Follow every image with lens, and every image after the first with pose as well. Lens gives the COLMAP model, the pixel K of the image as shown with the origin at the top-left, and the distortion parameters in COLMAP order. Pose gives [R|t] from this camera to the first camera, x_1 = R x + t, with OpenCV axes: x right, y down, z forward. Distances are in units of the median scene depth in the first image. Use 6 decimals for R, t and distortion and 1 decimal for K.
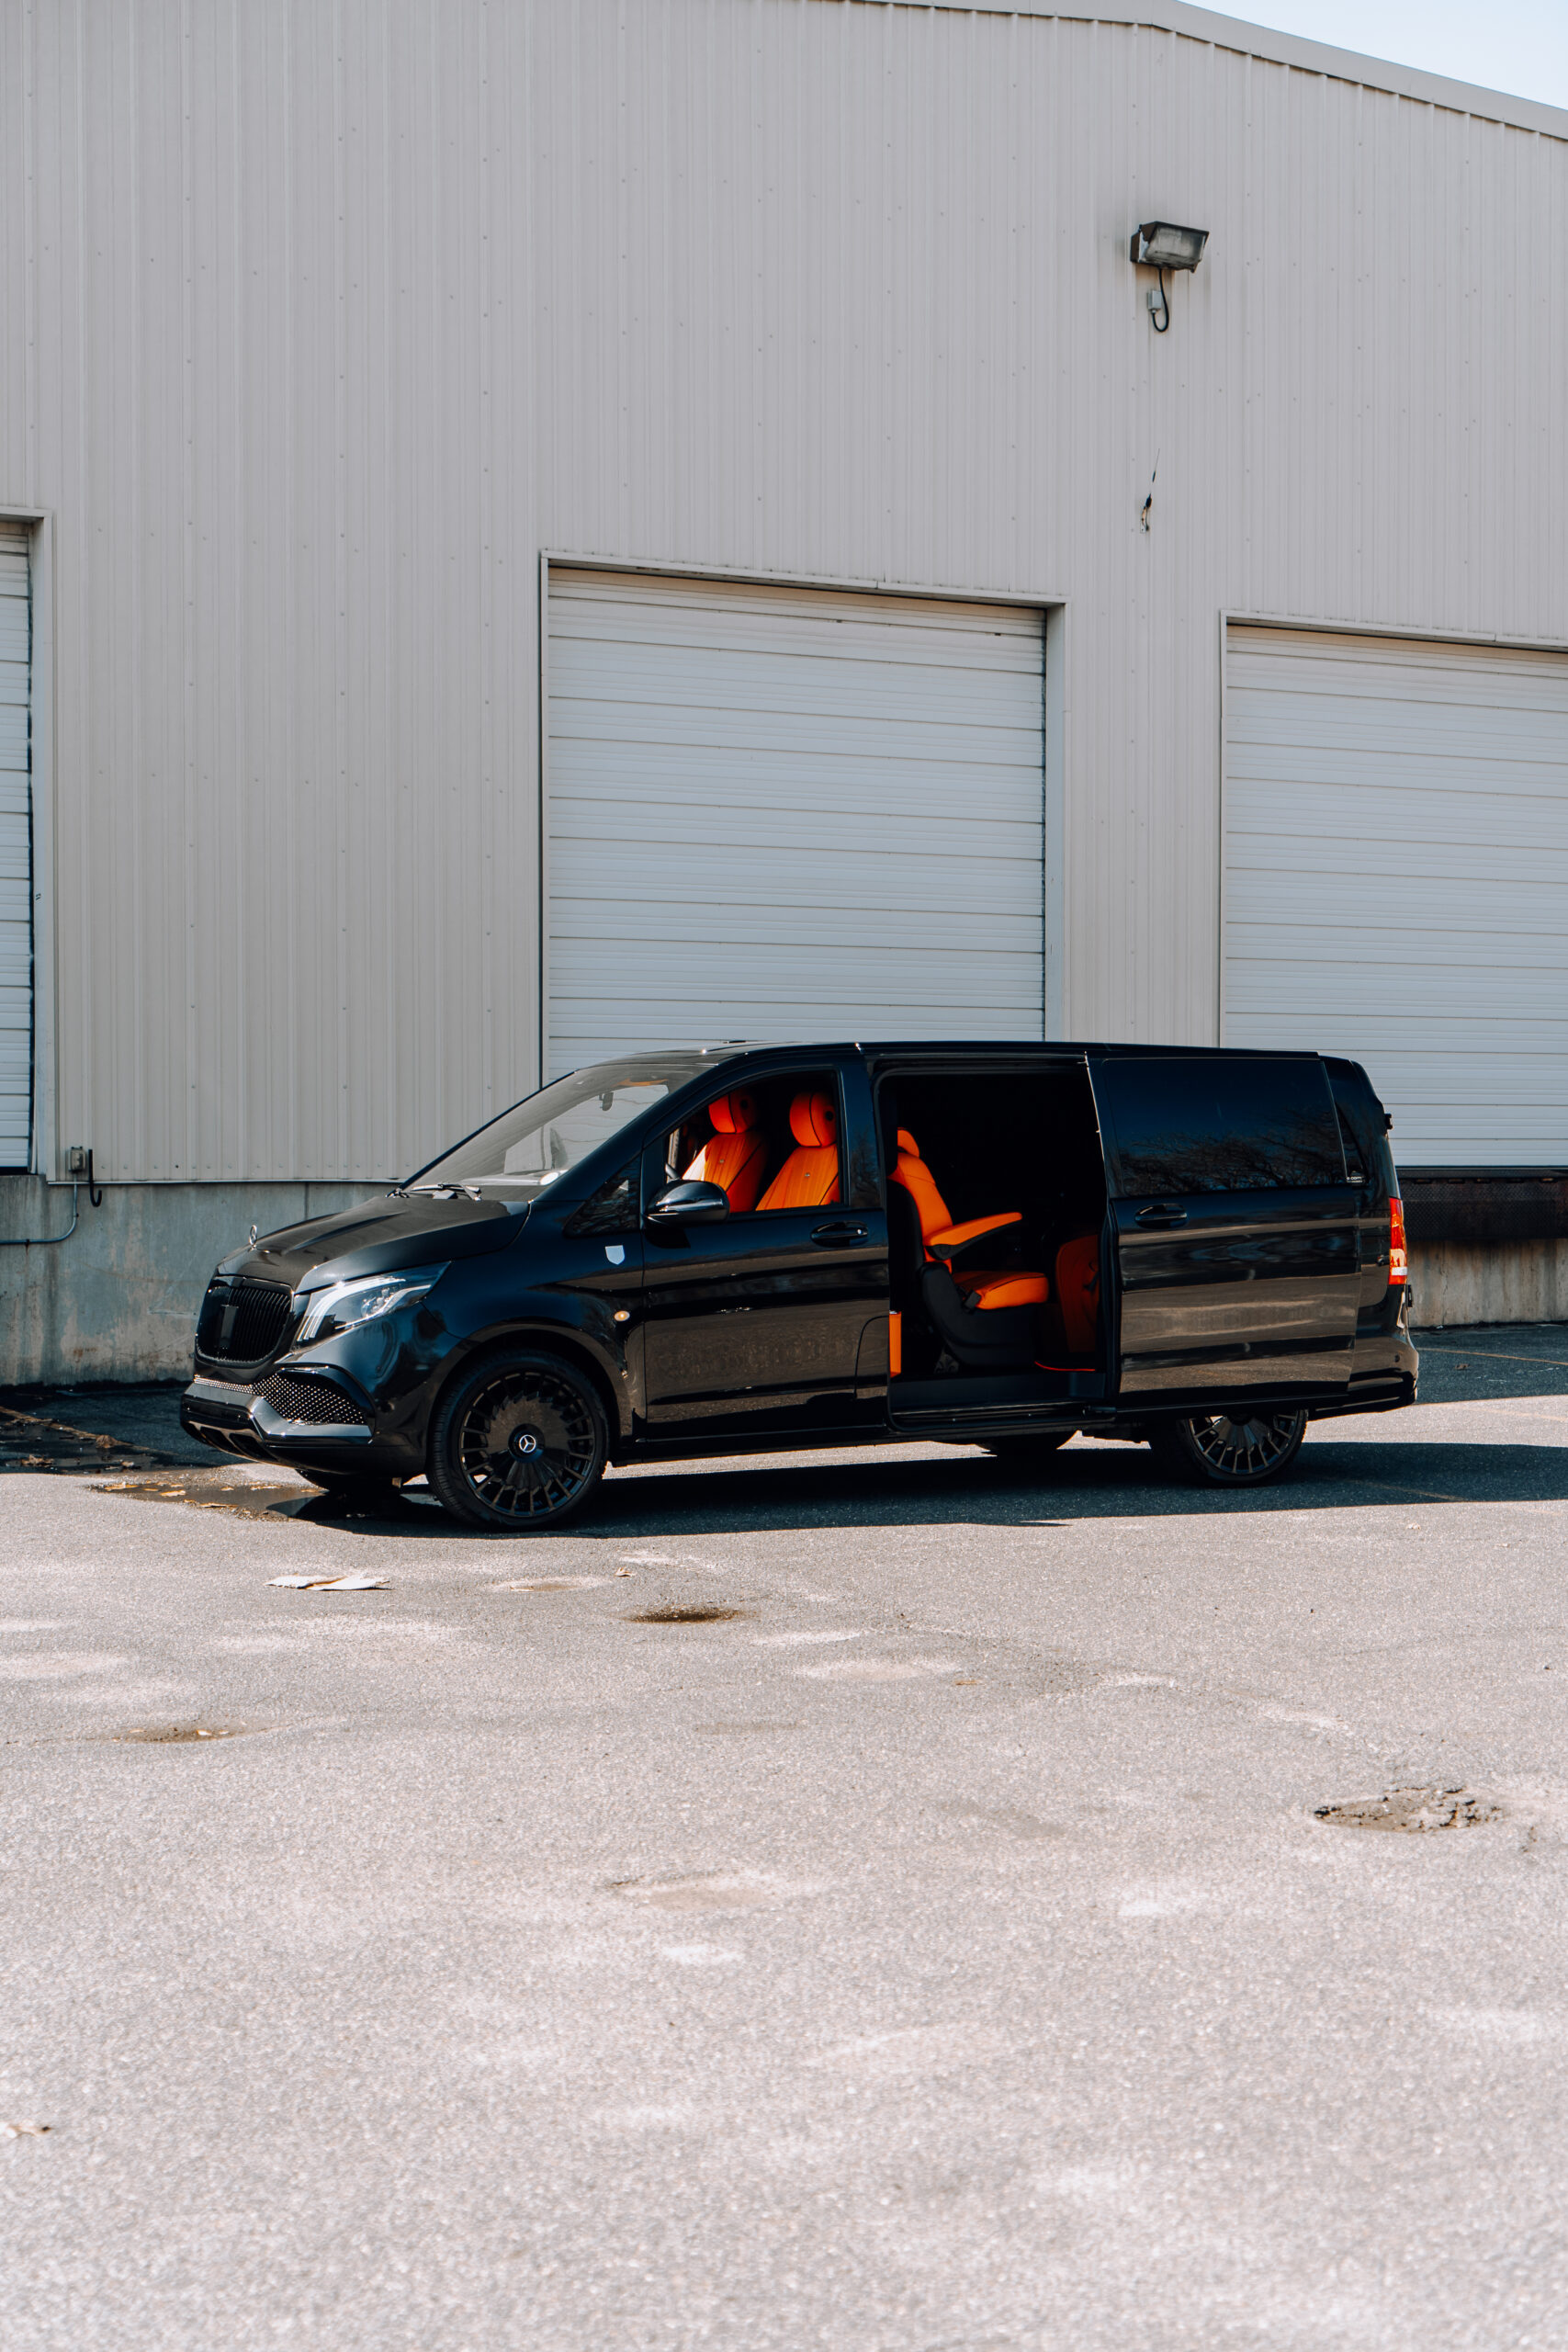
lens RADIAL K [[3669.6, 0, 801.6], [0, 3669.6, 1141.1], [0, 0, 1]] dist [0.062470, 0.000000]
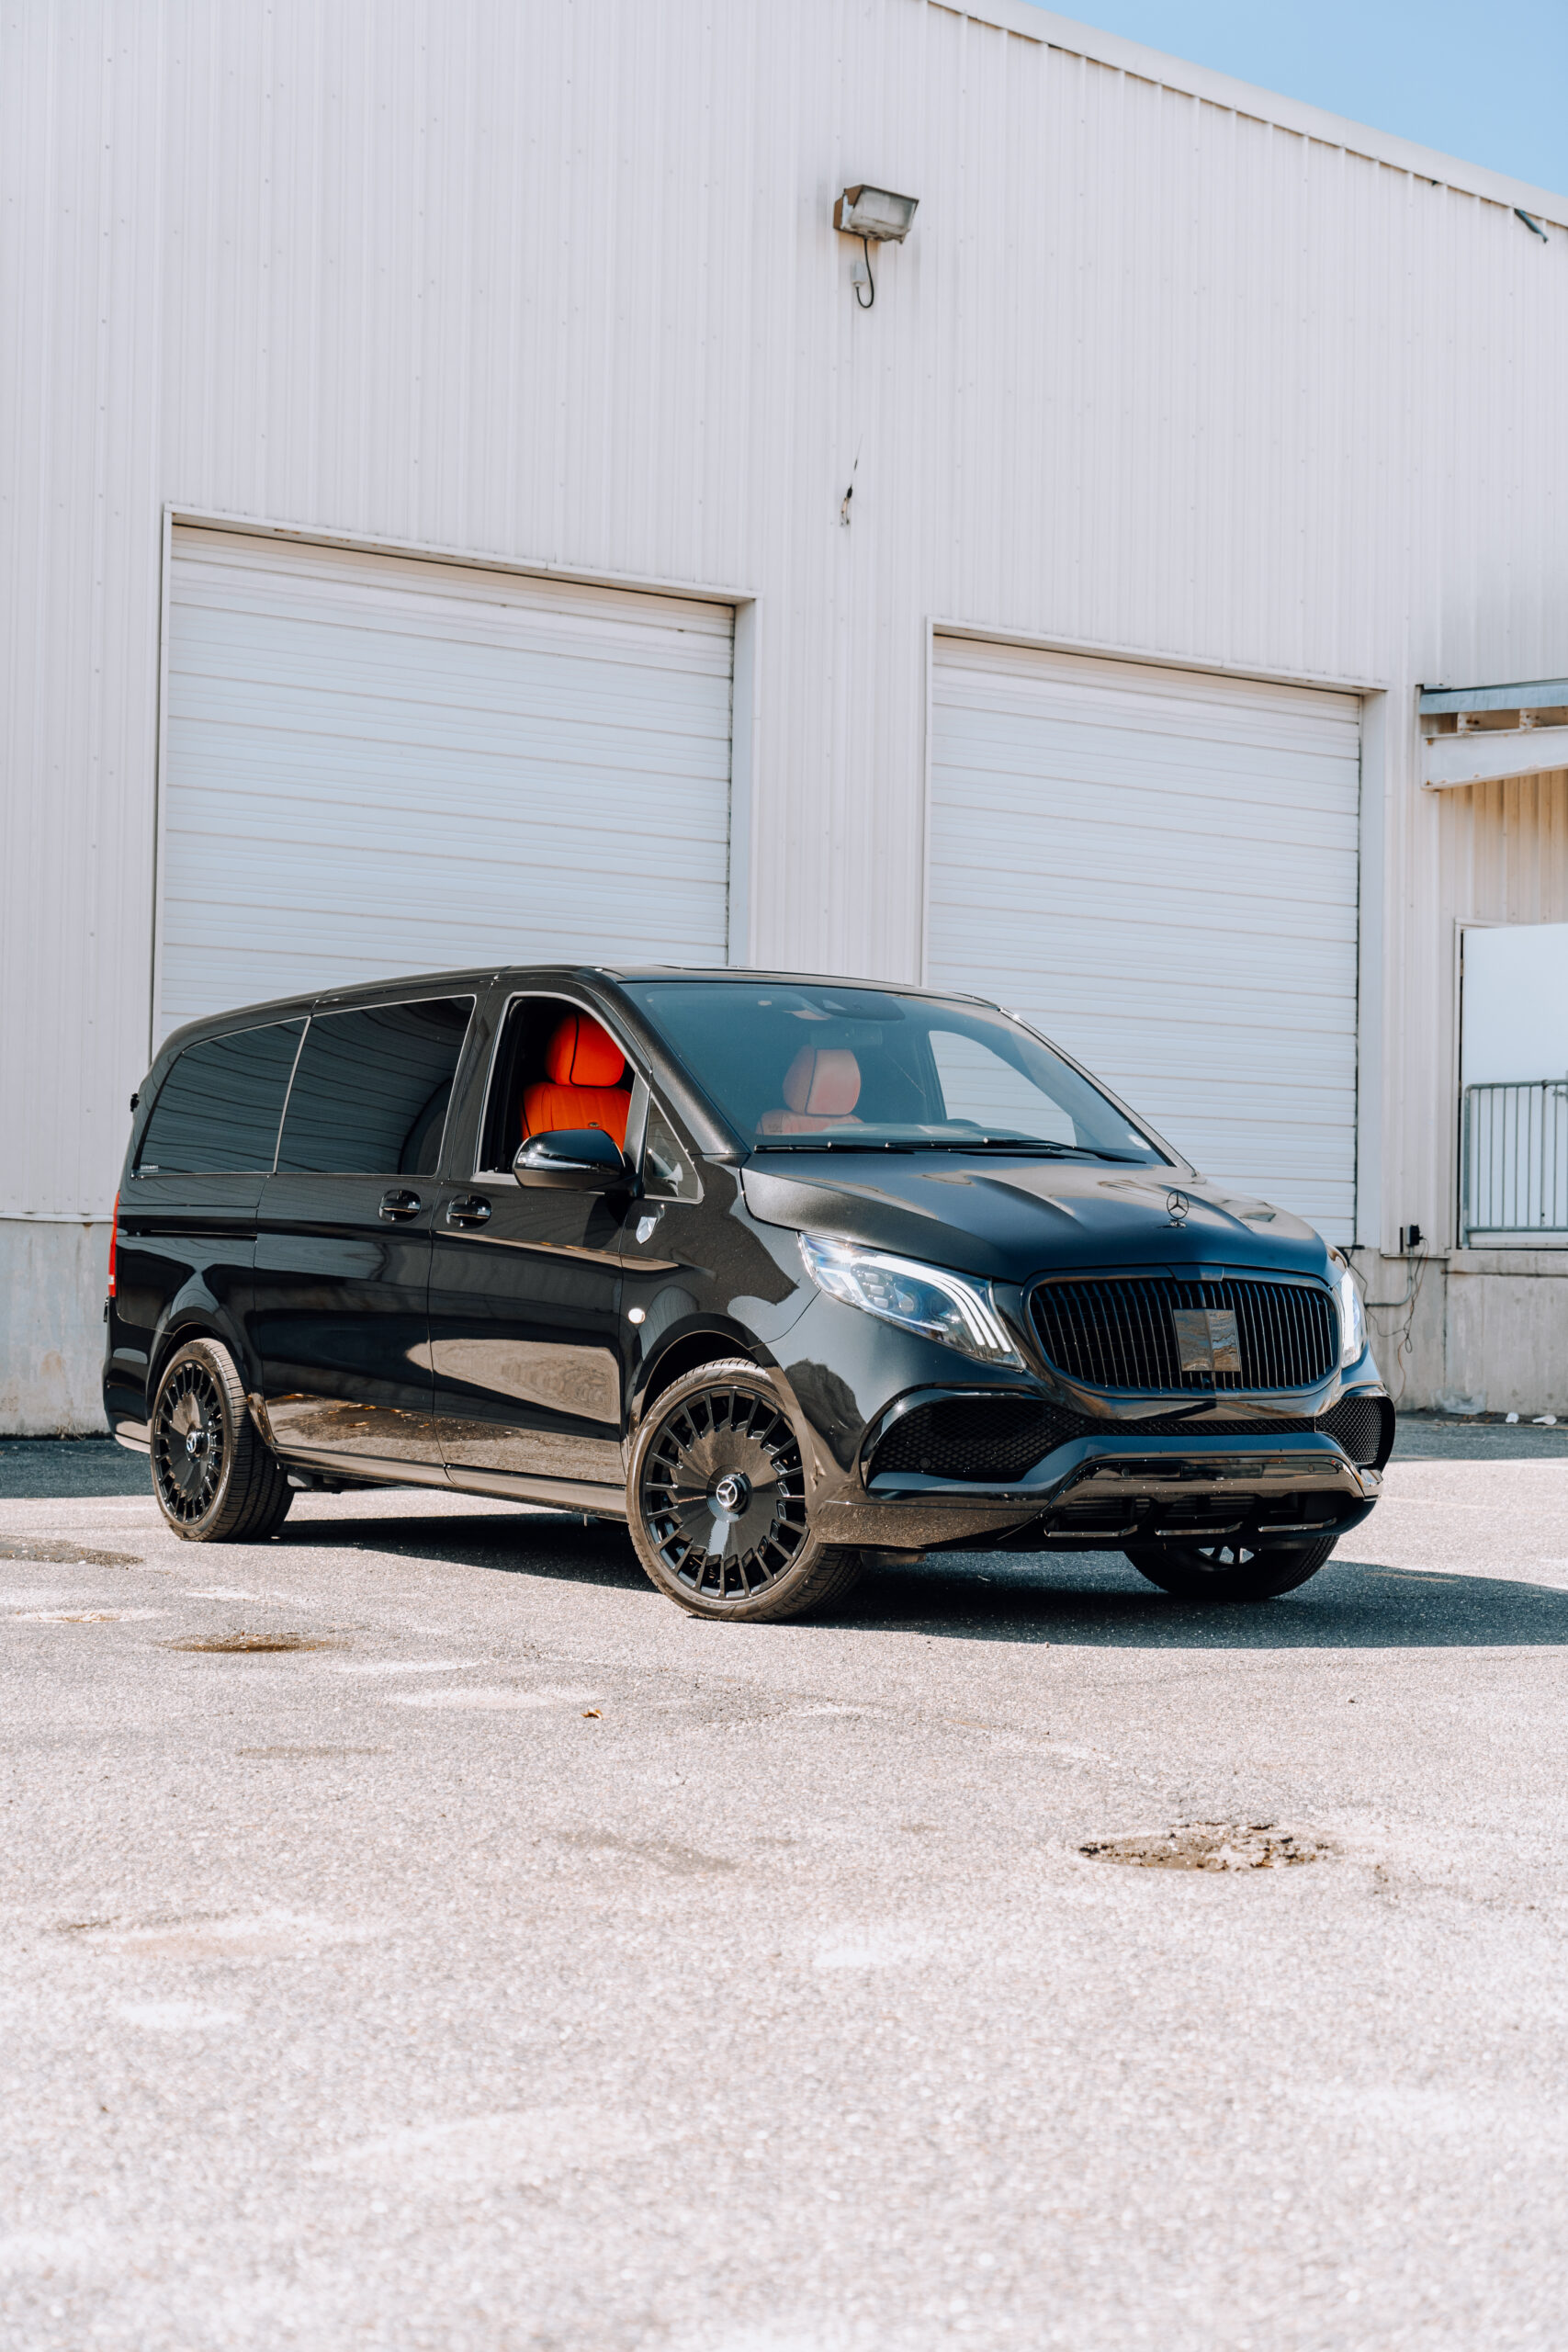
lens RADIAL K [[3669.6, 0, 771.0], [0, 3669.6, 1150.7], [0, 0, 1]] dist [0.062470, 0.000000]
pose [[0.996770, 0.019149, 0.077993, 0.014394], [-0.015333, 0.998670, -0.049228, 0.060270], [-0.078832, 0.047873, 0.995738, 0.203891]]
